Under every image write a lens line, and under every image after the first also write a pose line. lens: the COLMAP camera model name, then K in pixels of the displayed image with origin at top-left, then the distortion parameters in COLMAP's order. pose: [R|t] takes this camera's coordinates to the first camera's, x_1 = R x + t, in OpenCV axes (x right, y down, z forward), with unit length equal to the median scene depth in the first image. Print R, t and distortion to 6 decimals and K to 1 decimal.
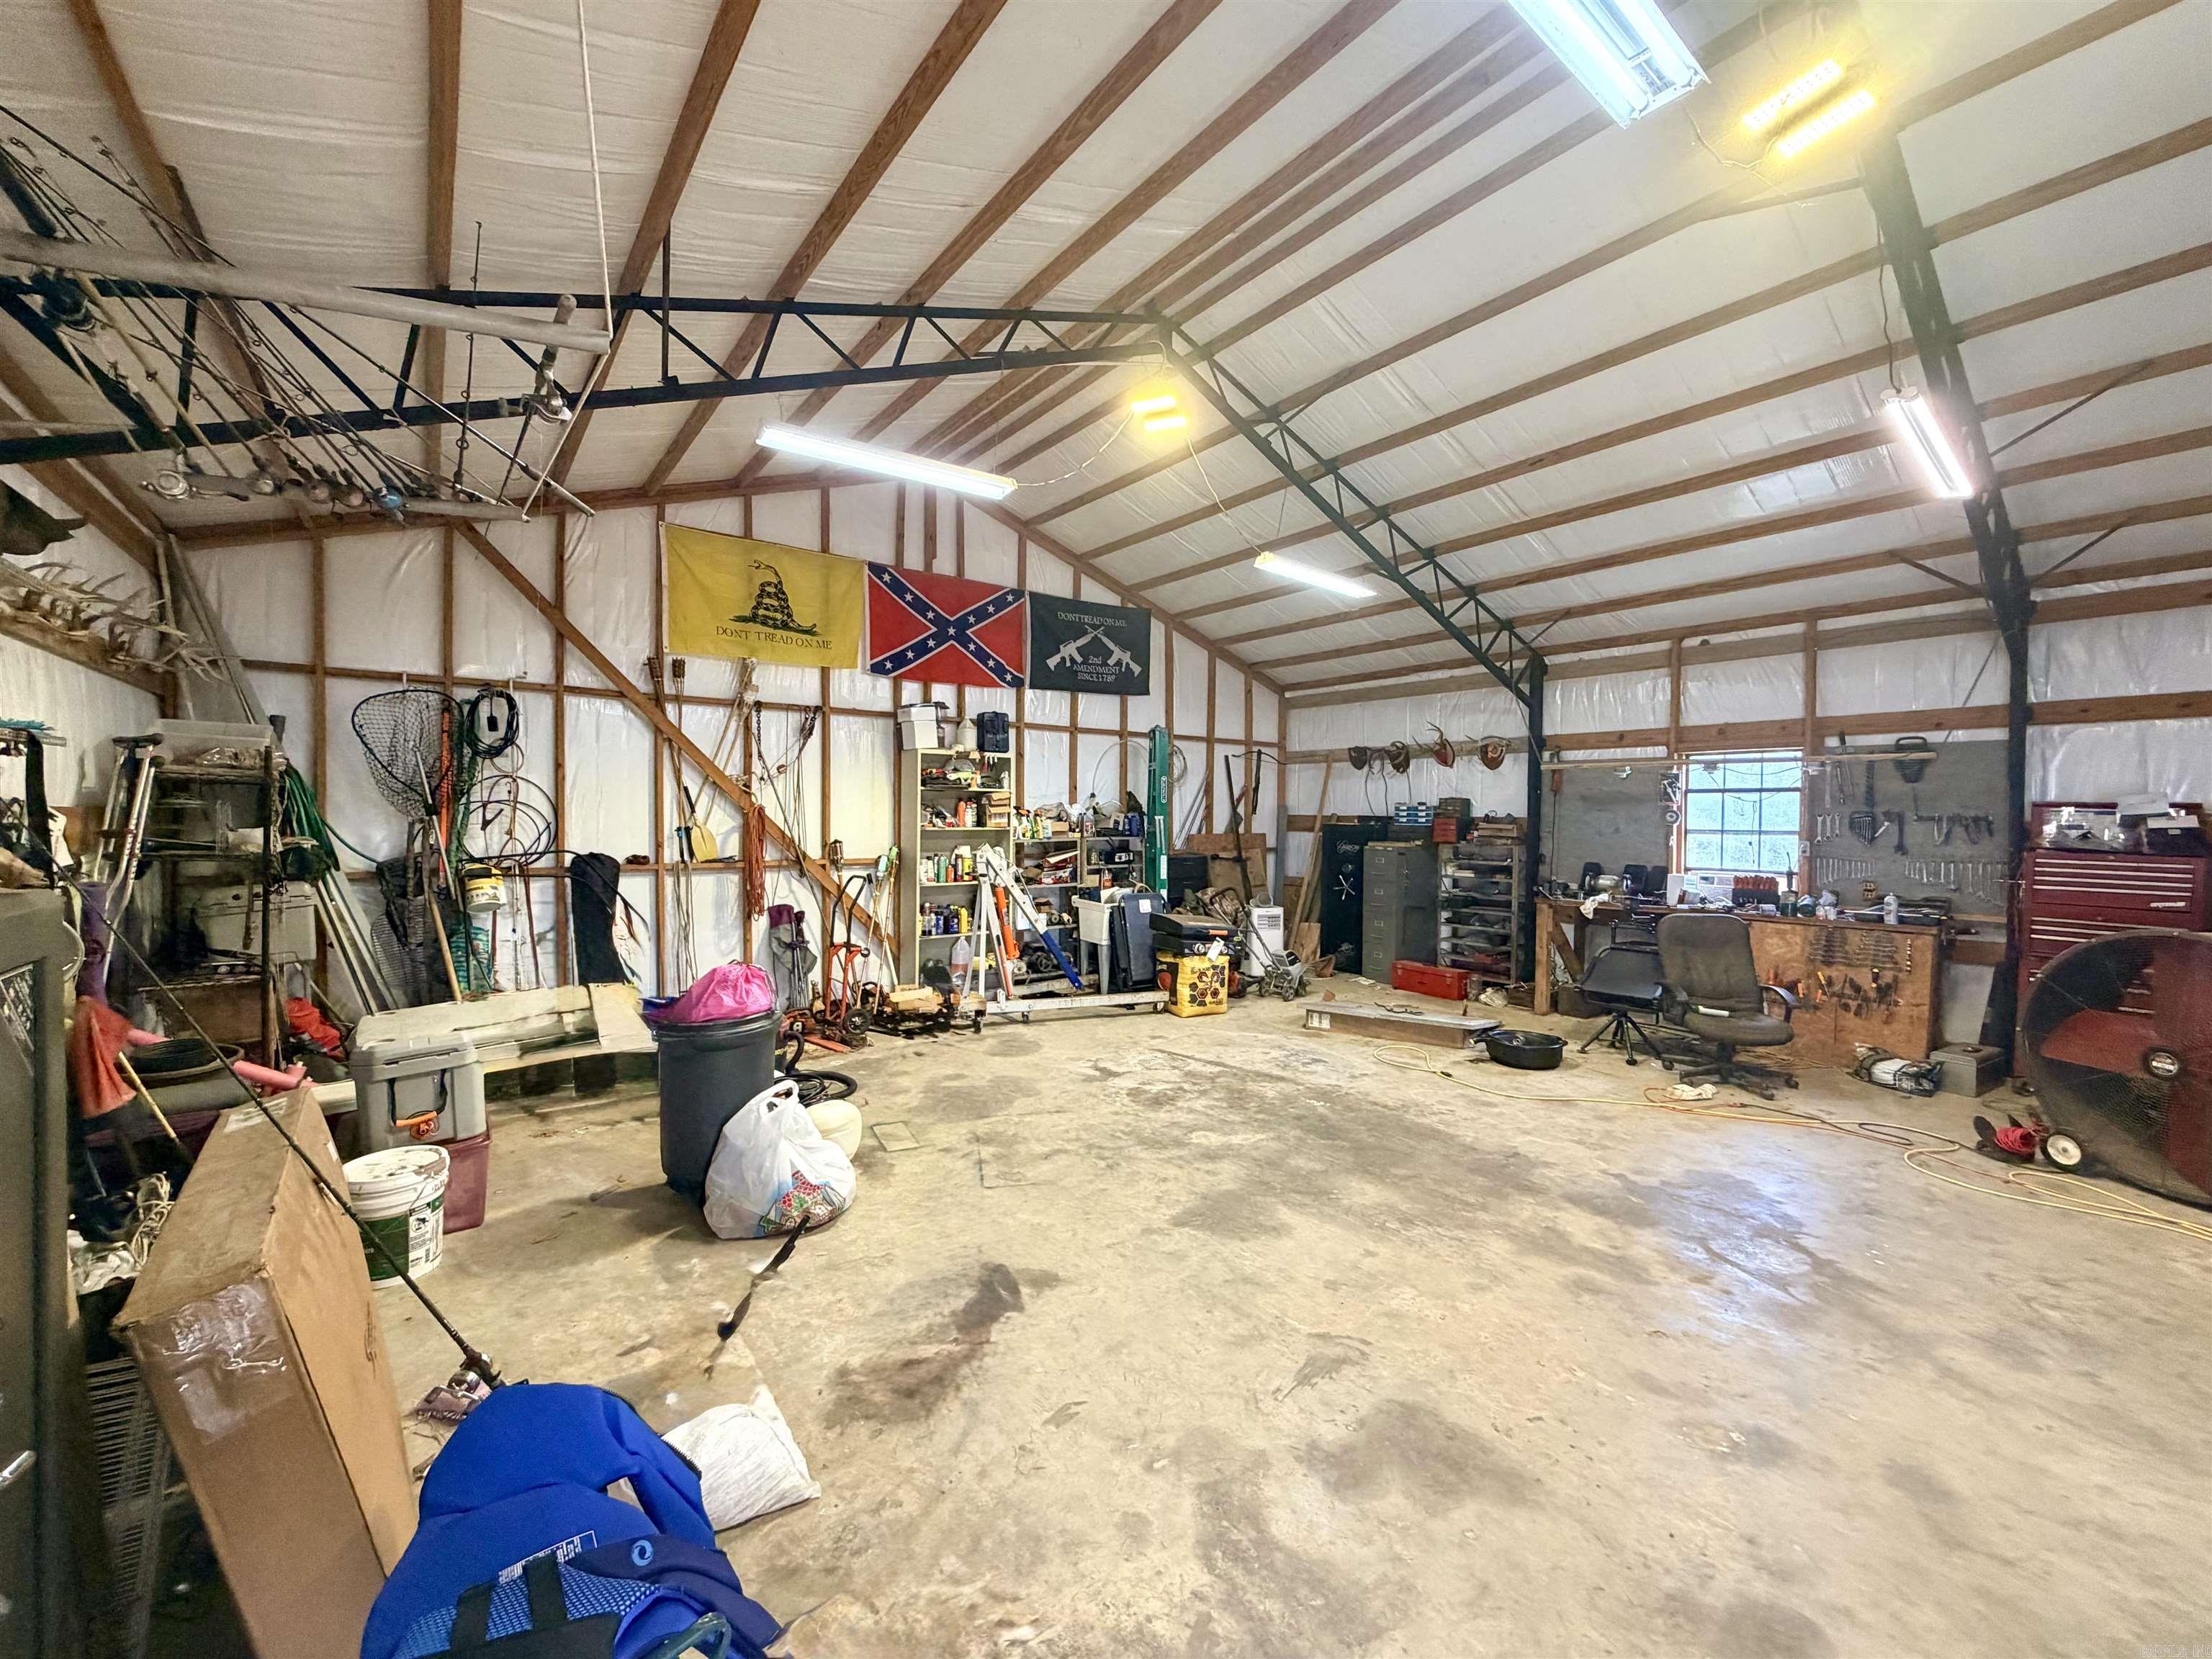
lens RADIAL K [[884.7, 0, 1098.5], [0, 884.7, 825.1], [0, 0, 1]] dist [0.000465, 0.000122]
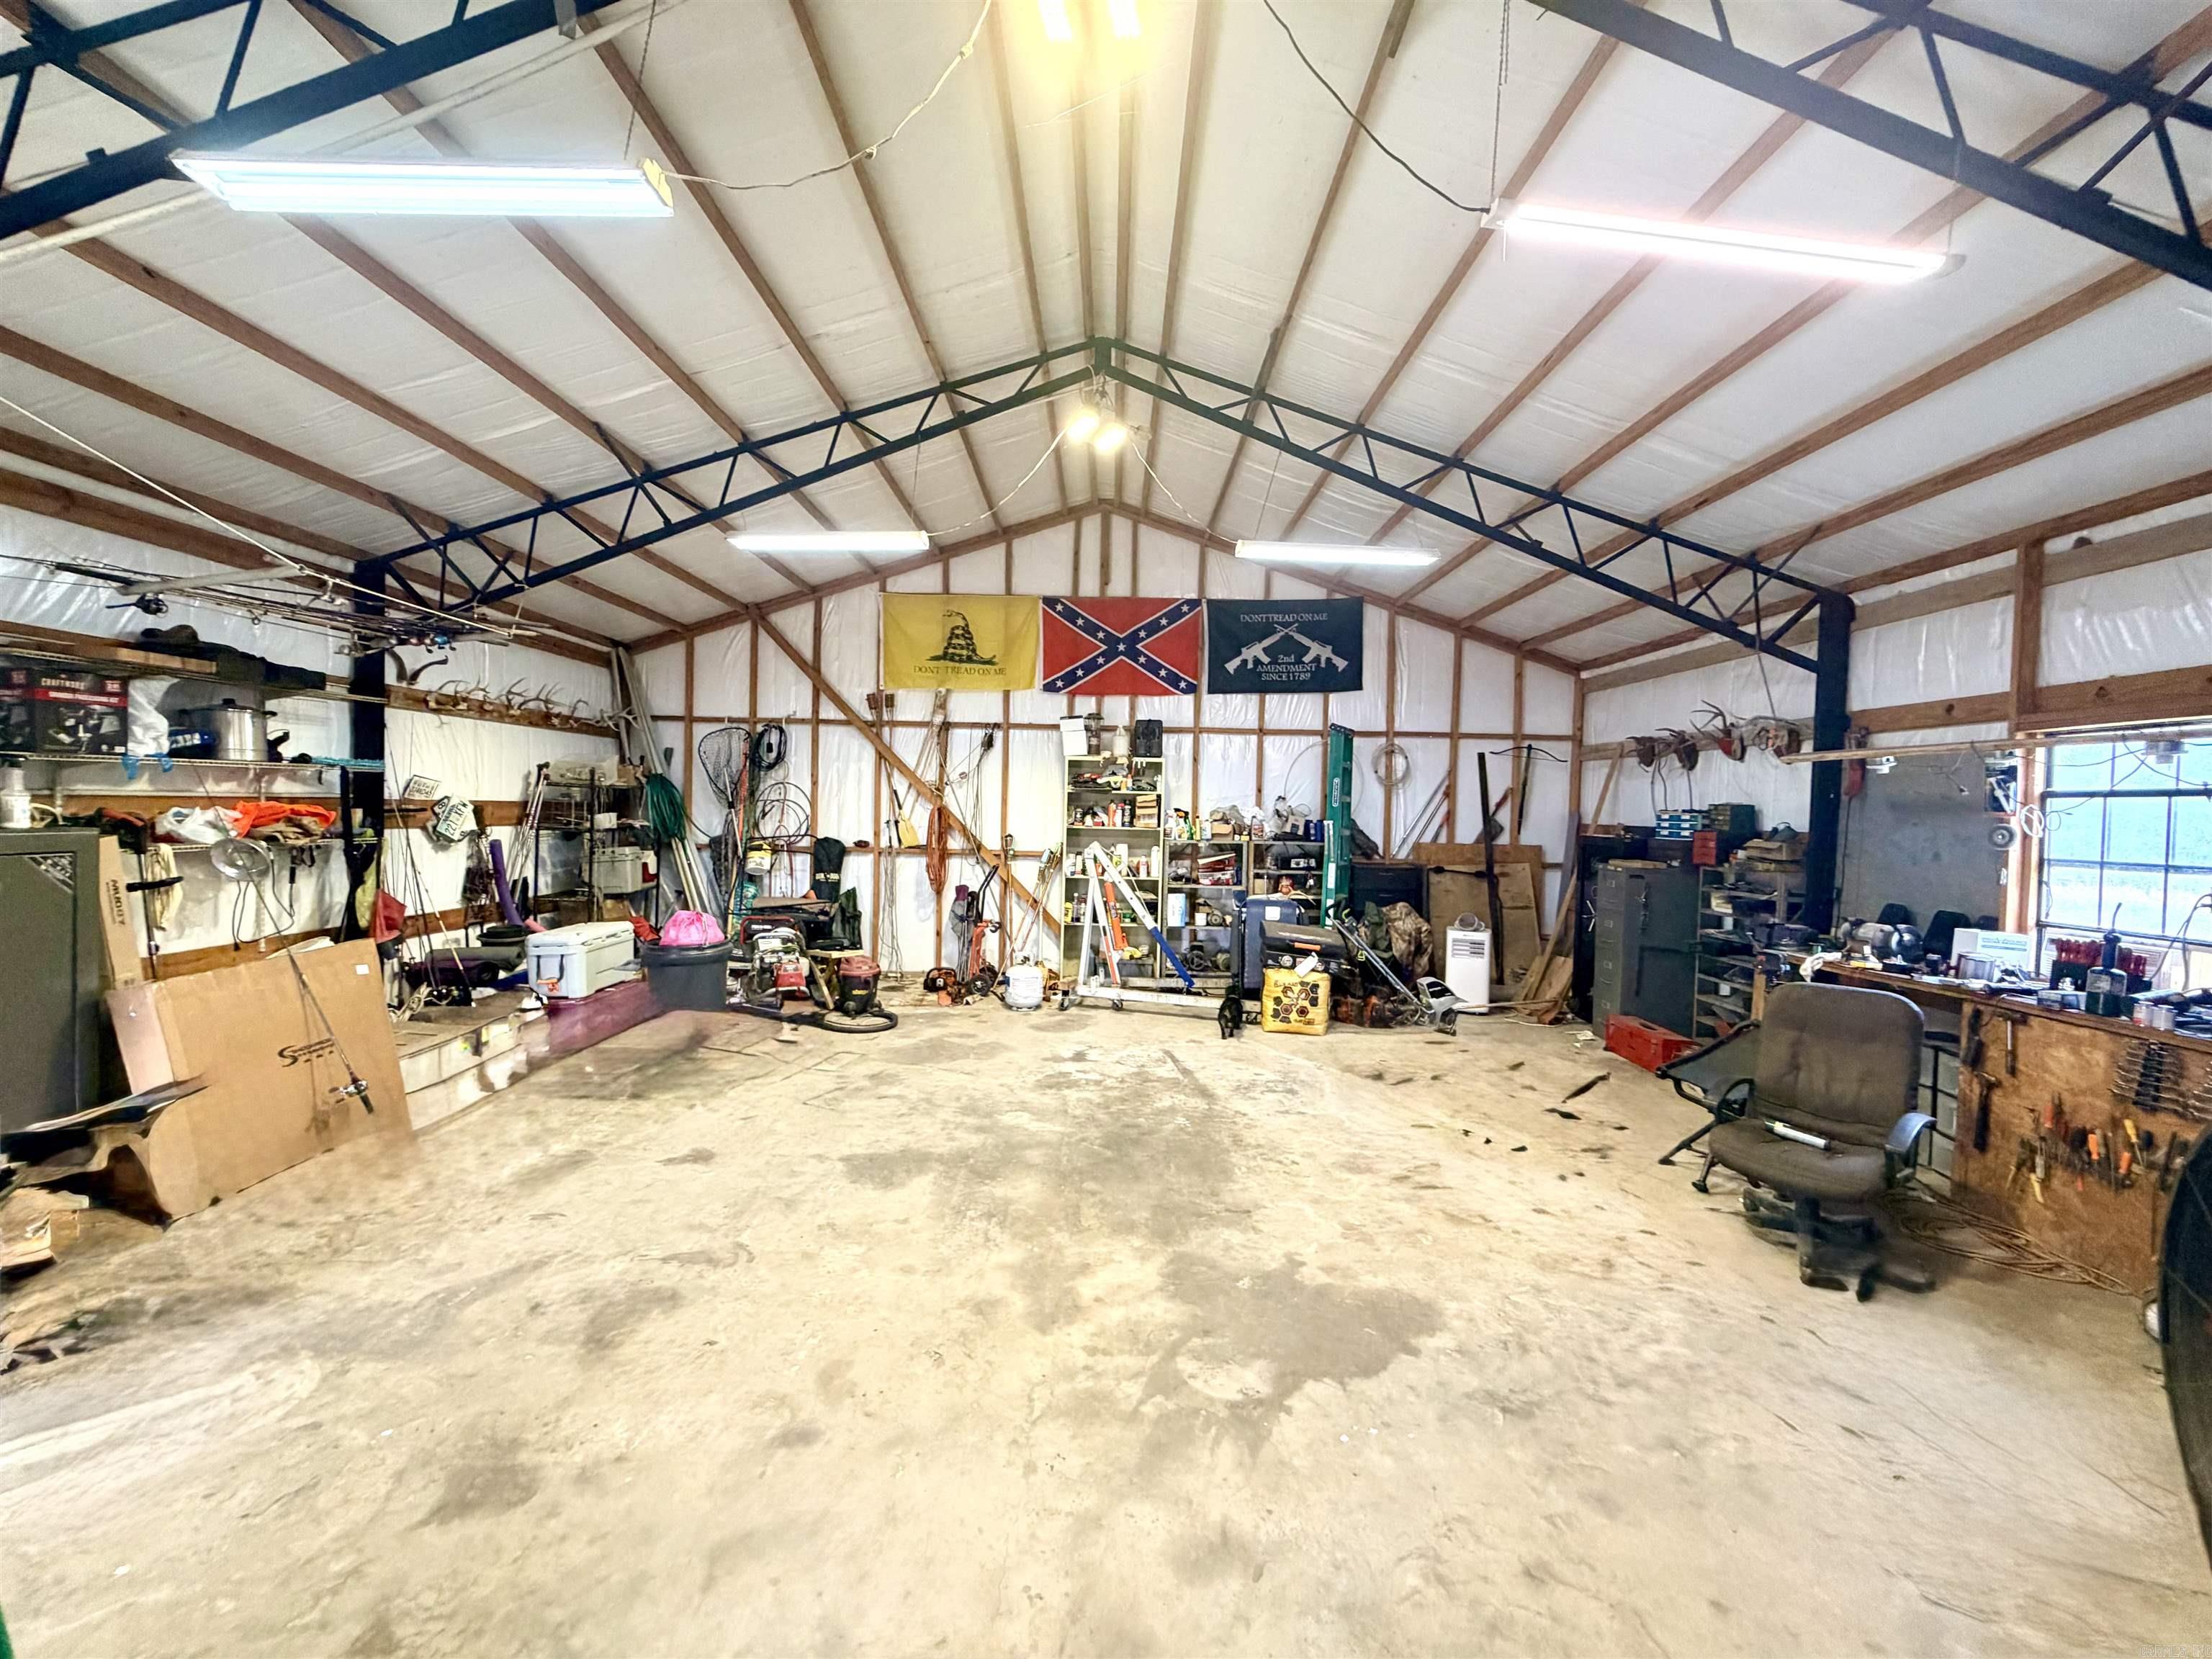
lens RADIAL K [[884.7, 0, 1098.5], [0, 884.7, 825.1], [0, 0, 1]] dist [0.000465, 0.000122]
pose [[0.788320, 0.022690, -0.614847, 0.532992], [-0.024962, 0.999676, 0.004888, -0.004708], [0.614759, 0.011495, 0.788631, 0.134482]]
